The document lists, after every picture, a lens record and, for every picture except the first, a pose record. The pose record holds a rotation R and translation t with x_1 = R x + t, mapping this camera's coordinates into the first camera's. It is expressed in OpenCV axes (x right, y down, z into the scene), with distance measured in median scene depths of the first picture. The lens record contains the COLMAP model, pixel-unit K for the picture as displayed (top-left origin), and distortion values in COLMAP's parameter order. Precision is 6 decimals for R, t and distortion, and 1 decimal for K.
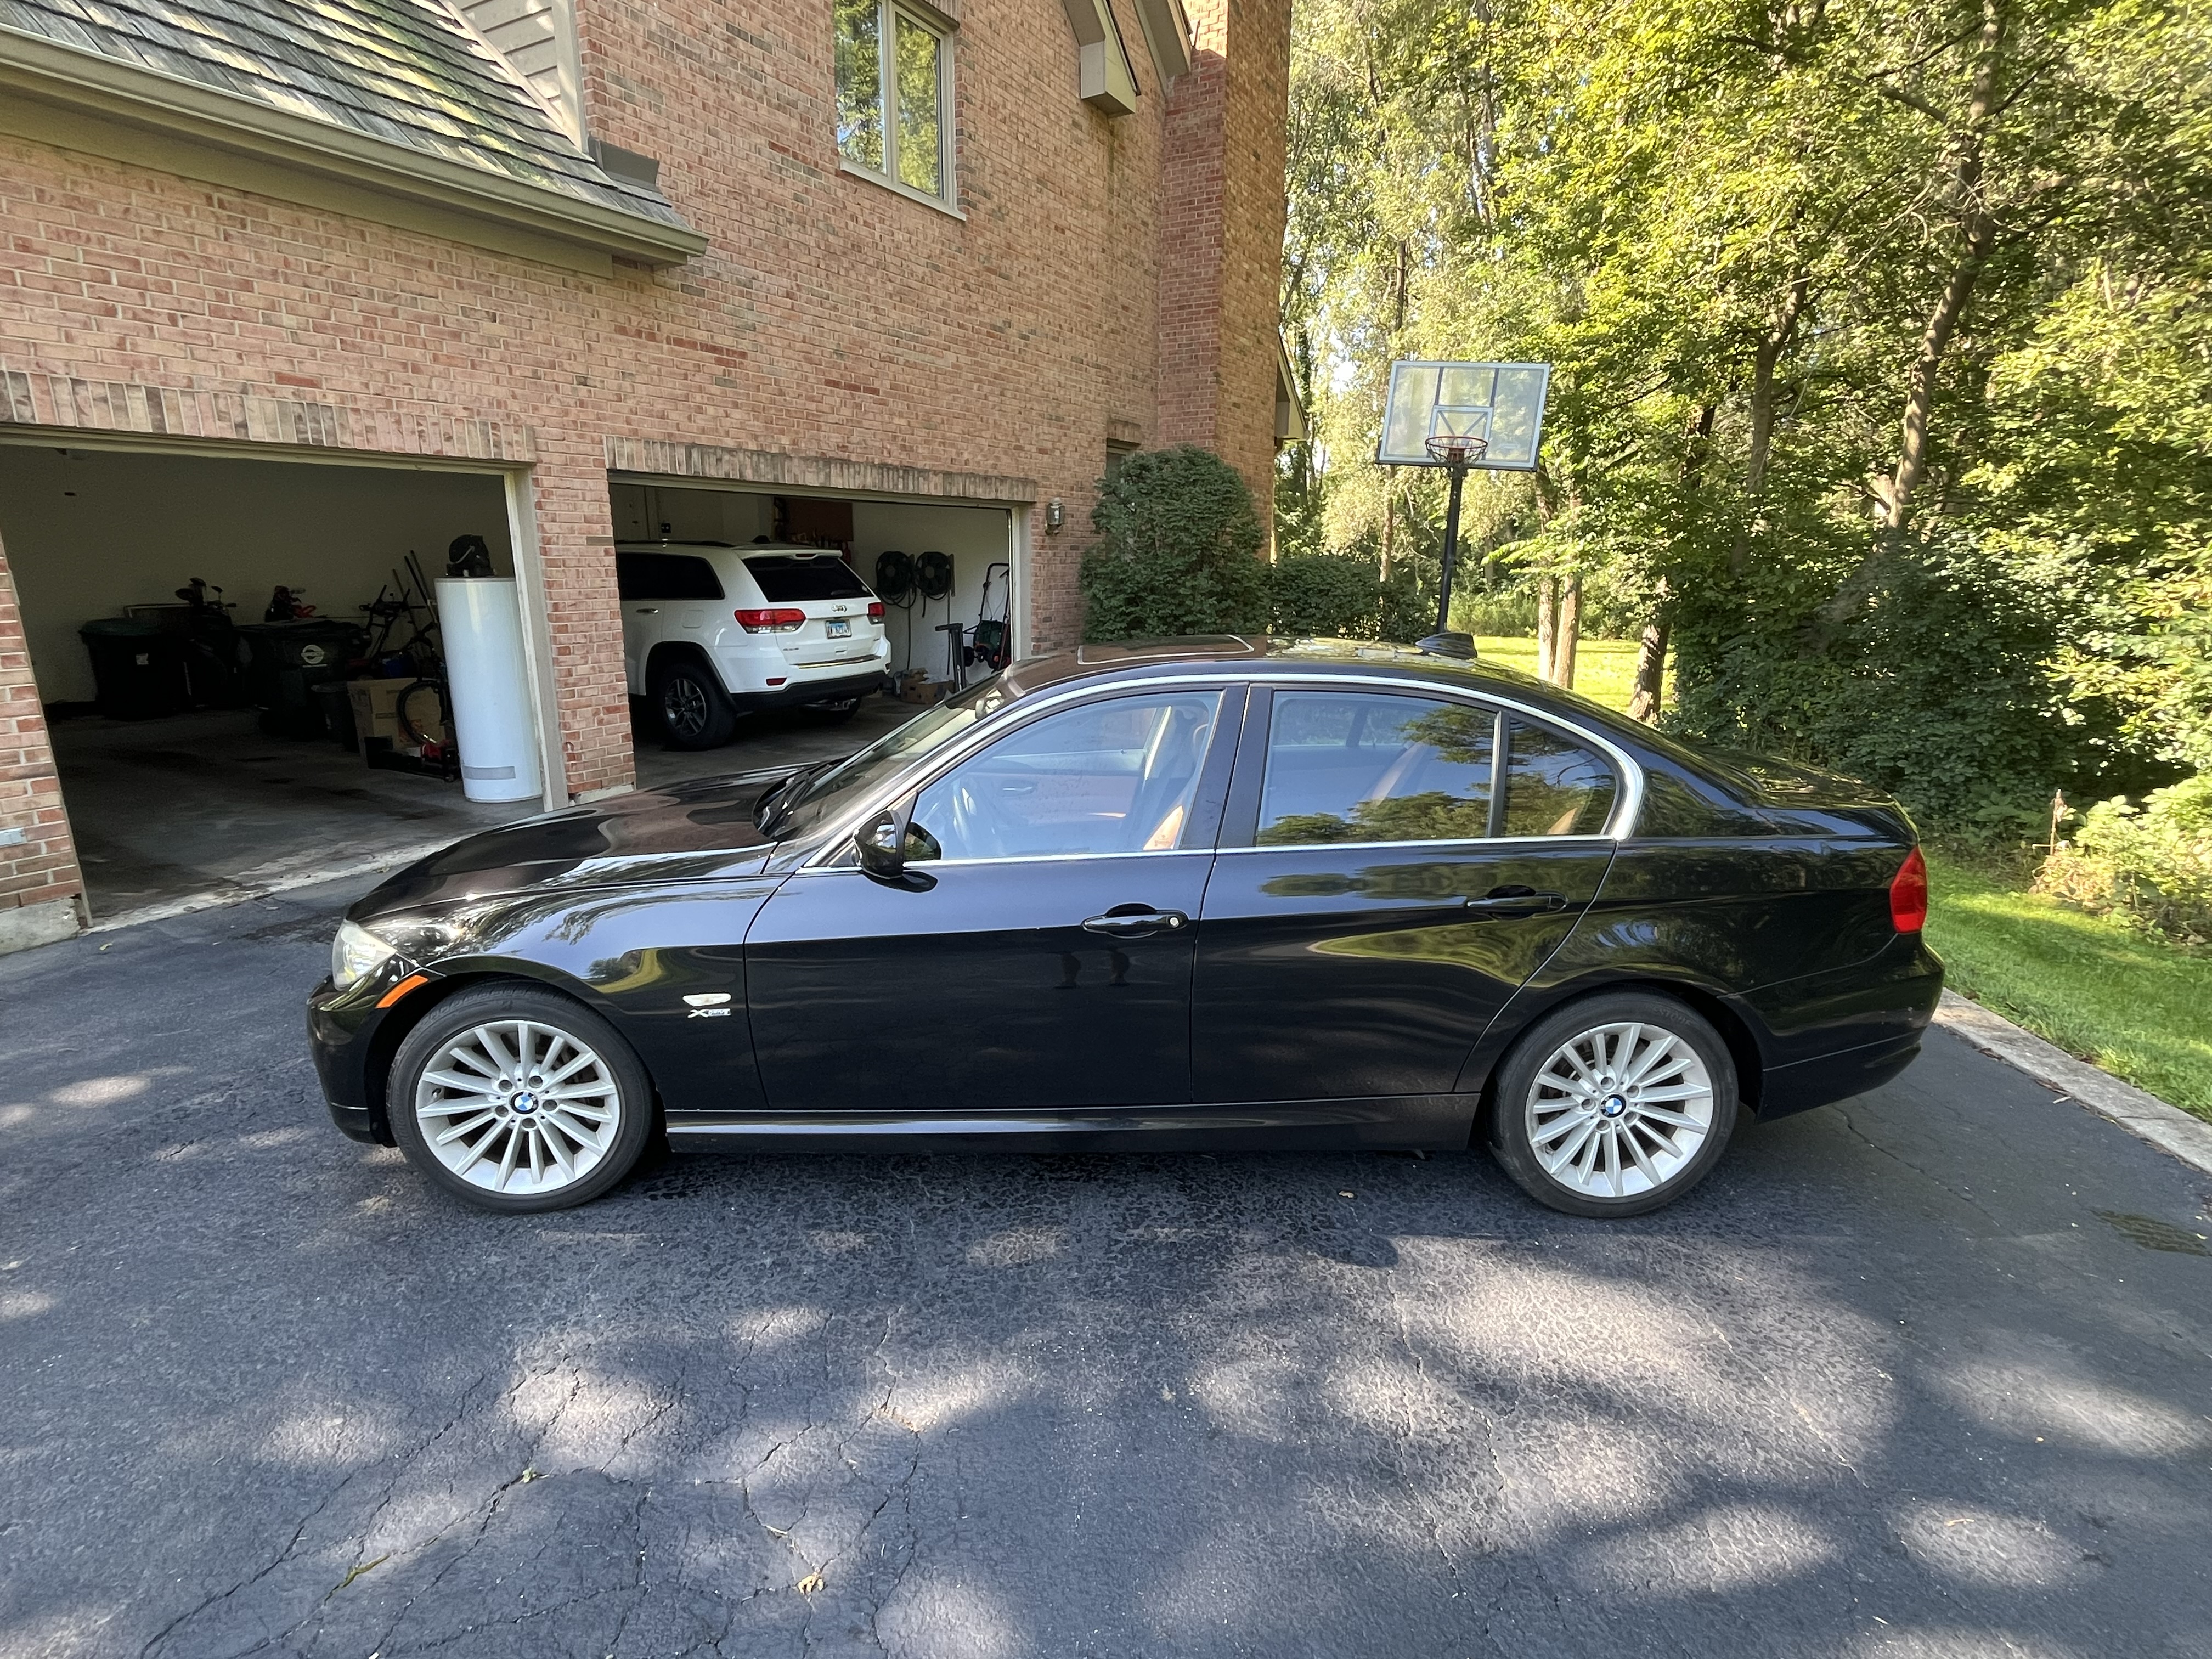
lens RADIAL K [[1091.7, 0, 1103.9], [0, 1091.7, 832.2], [0, 0, 1]] dist [-0.000449, 0.000358]
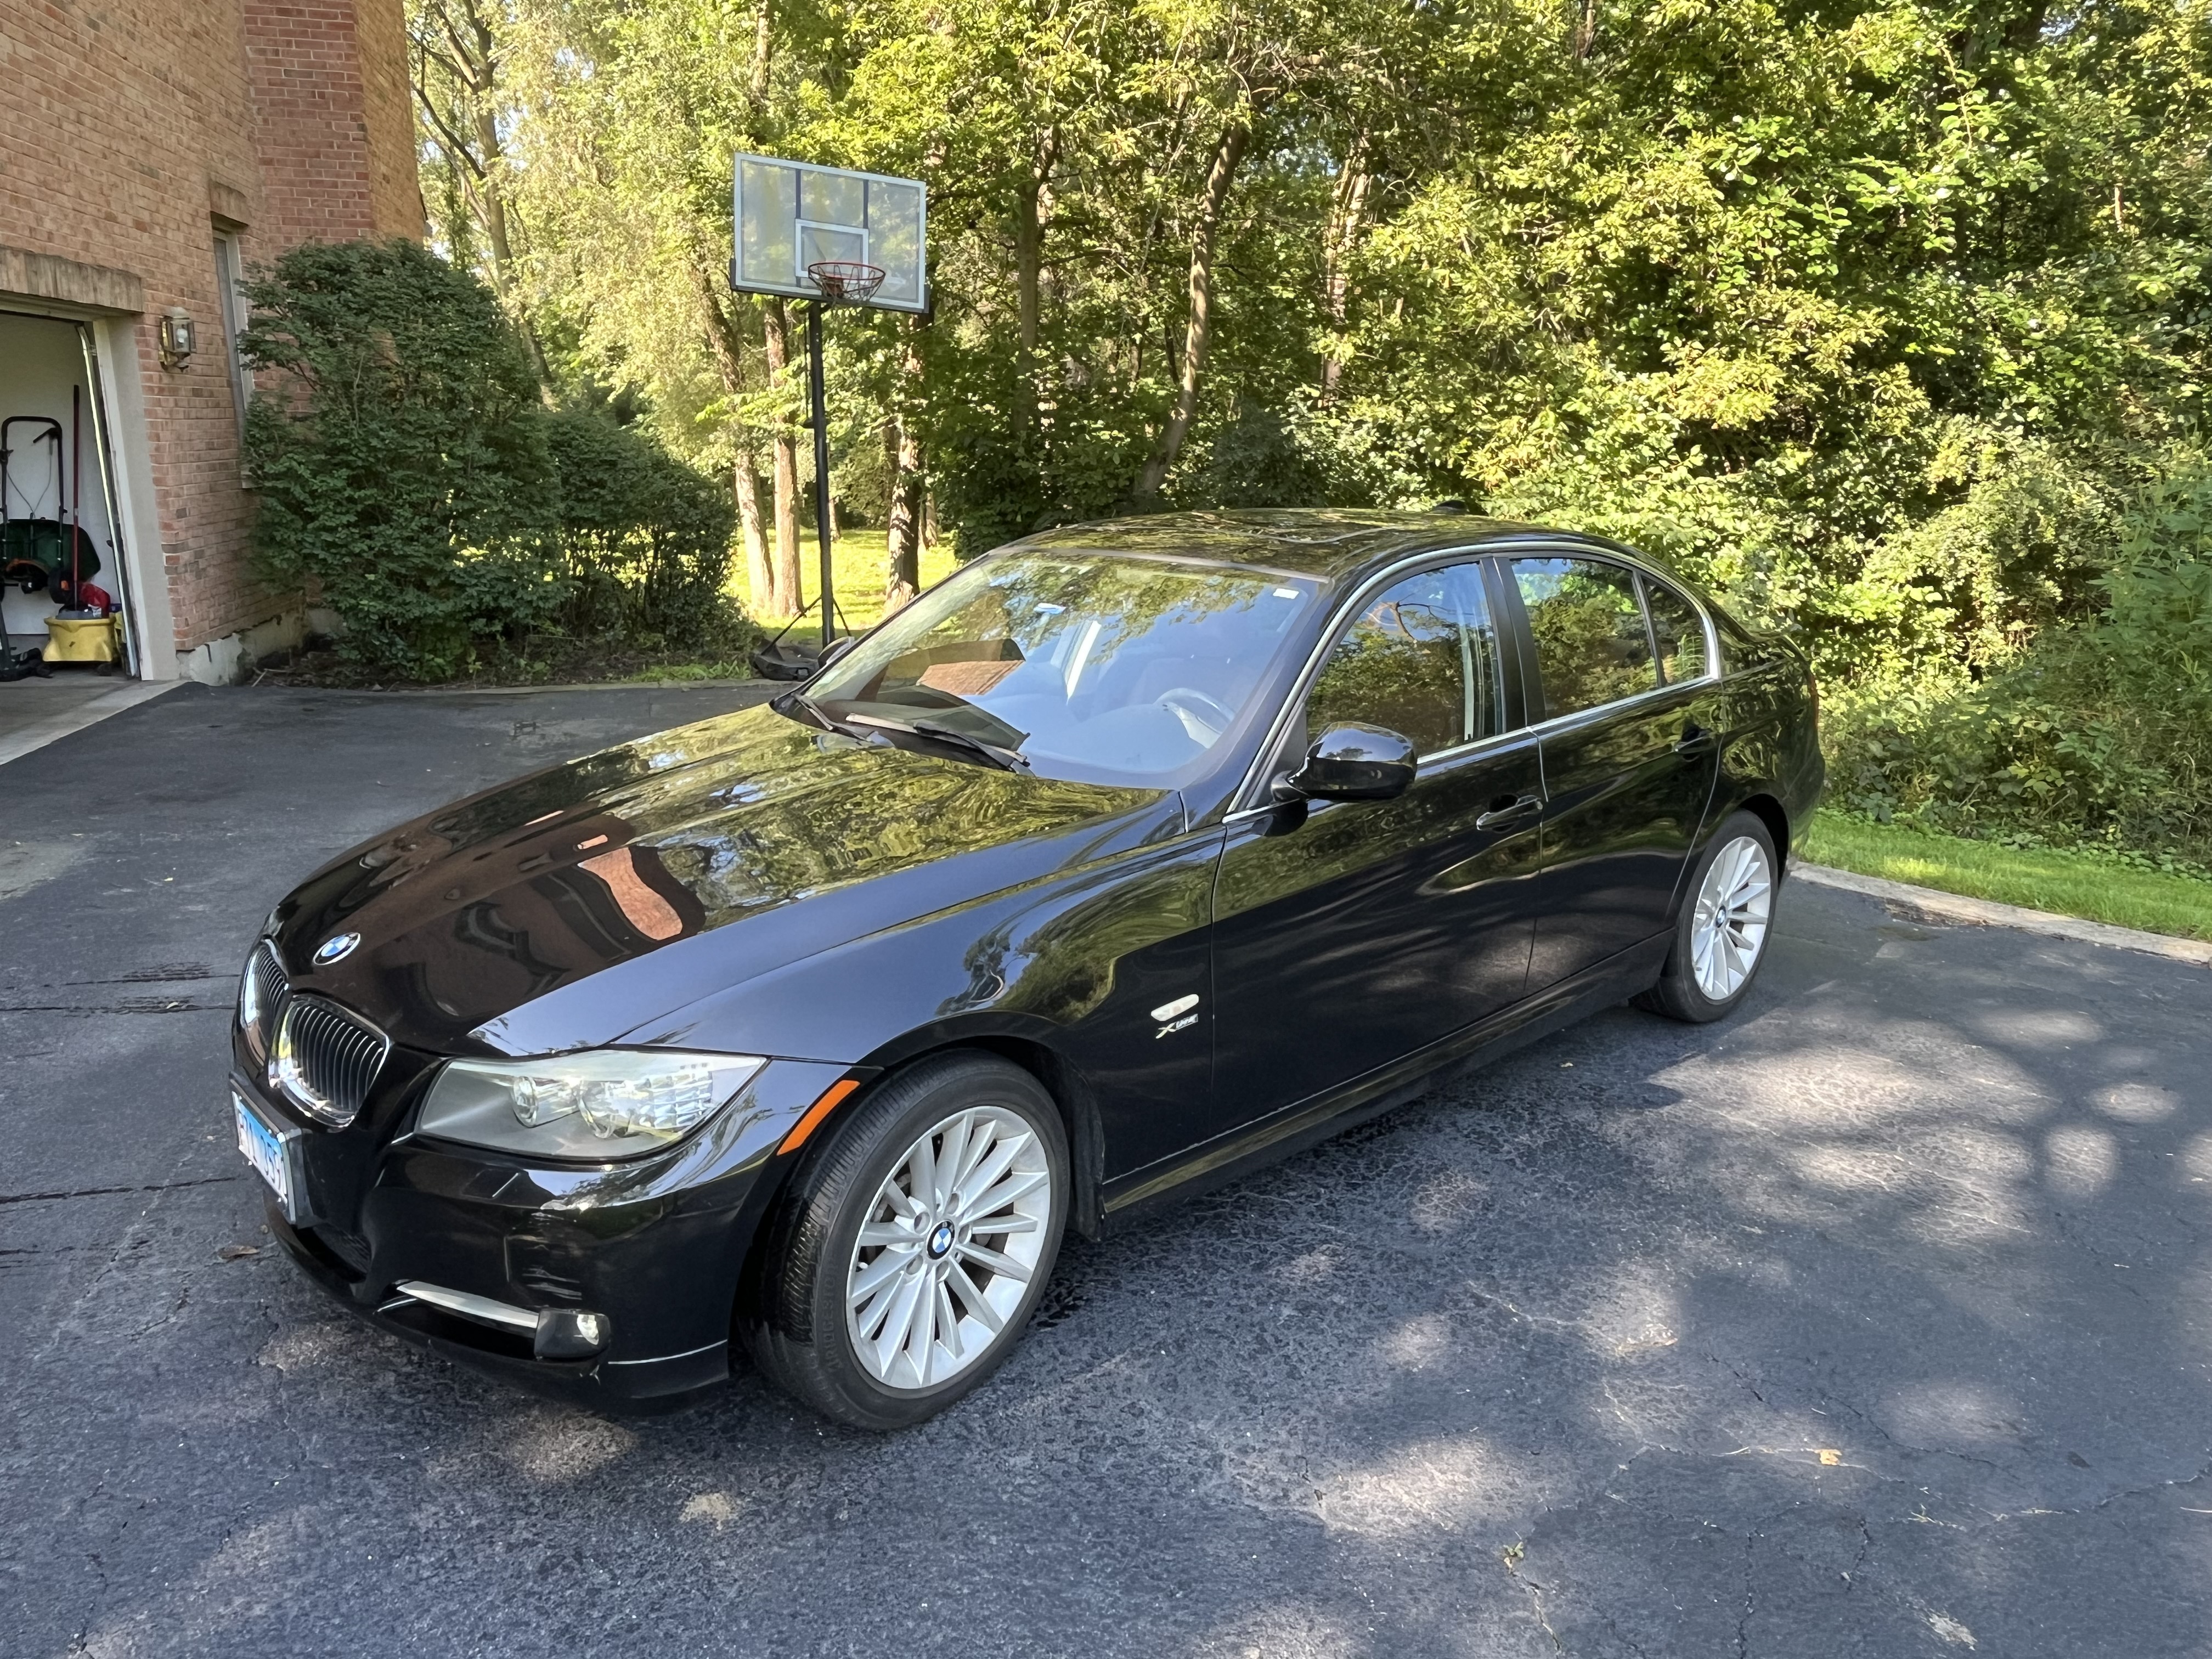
lens RADIAL K [[1504.6, 0, 1105.0], [0, 1504.6, 829.9], [0, 0, 1]] dist [0.002311, -0.001962]
pose [[0.743182, -0.163941, 0.648694, -0.278175], [0.149856, 0.985672, 0.077419, -0.014333], [-0.652092, 0.039674, 0.757101, 0.065647]]
